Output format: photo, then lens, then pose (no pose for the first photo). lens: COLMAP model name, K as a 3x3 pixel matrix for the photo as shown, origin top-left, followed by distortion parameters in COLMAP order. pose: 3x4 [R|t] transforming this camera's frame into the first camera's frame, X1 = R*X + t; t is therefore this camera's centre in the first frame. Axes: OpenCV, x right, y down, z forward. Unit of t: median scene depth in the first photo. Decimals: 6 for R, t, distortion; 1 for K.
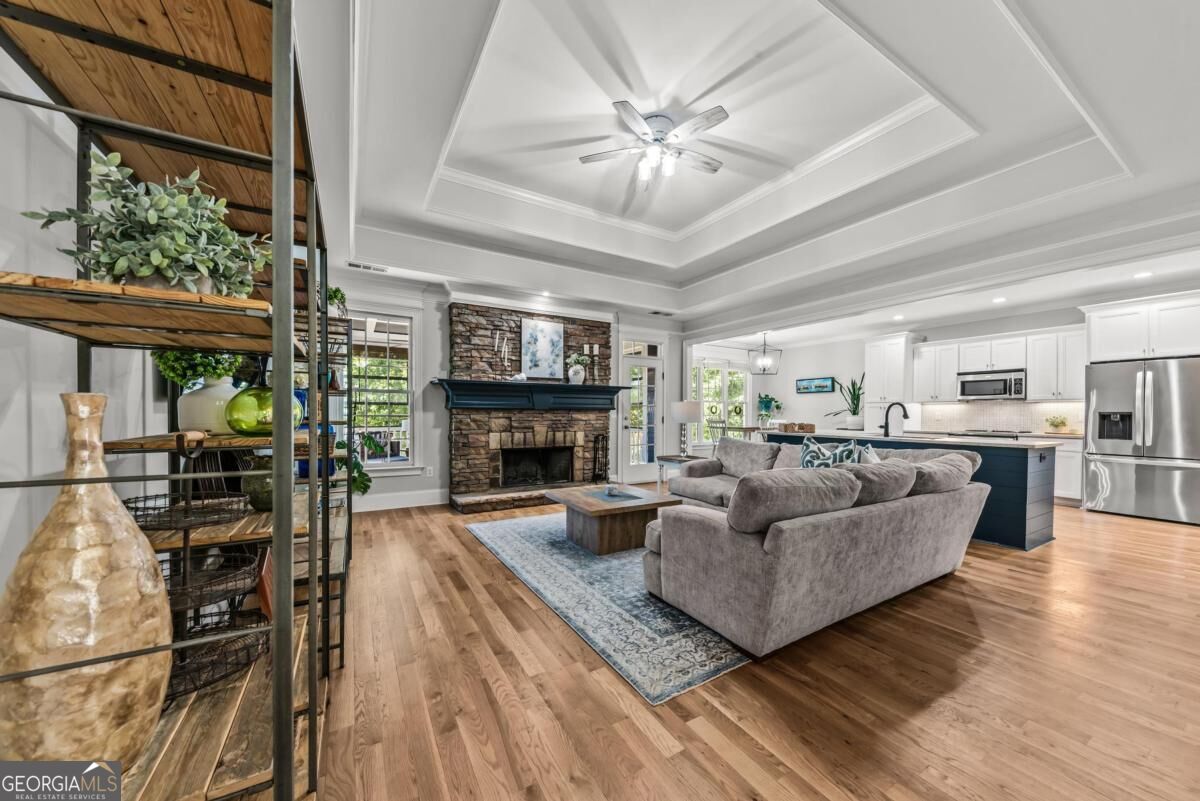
lens RADIAL K [[417.8, 0, 598.8], [0, 417.8, 413.5], [0, 0, 1]] dist [0.003562, -0.000720]
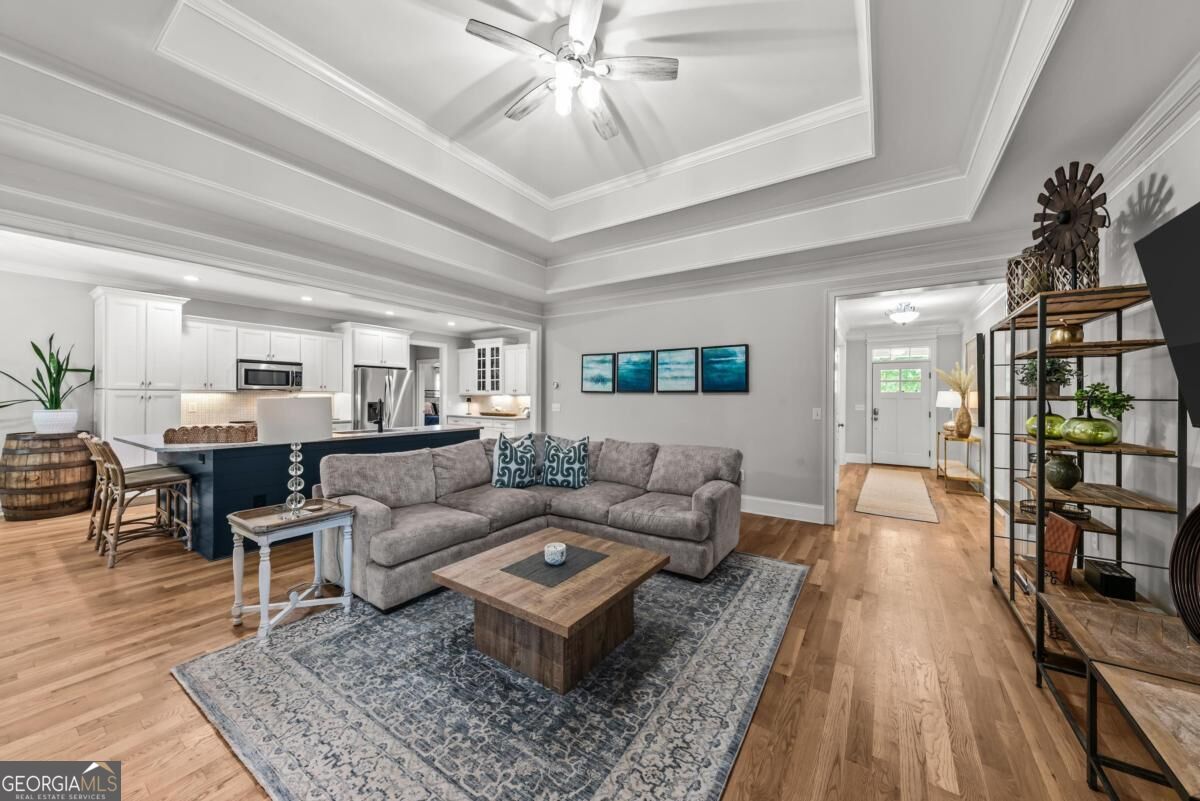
lens RADIAL K [[417.8, 0, 607.4], [0, 417.8, 401.0], [0, 0, 1]] dist [0.003562, -0.000720]
pose [[-0.444695, -0.018550, 0.895490, -0.367332], [-0.013959, 0.999808, 0.013779, -0.035535], [-0.895573, -0.006373, -0.444868, 0.822057]]
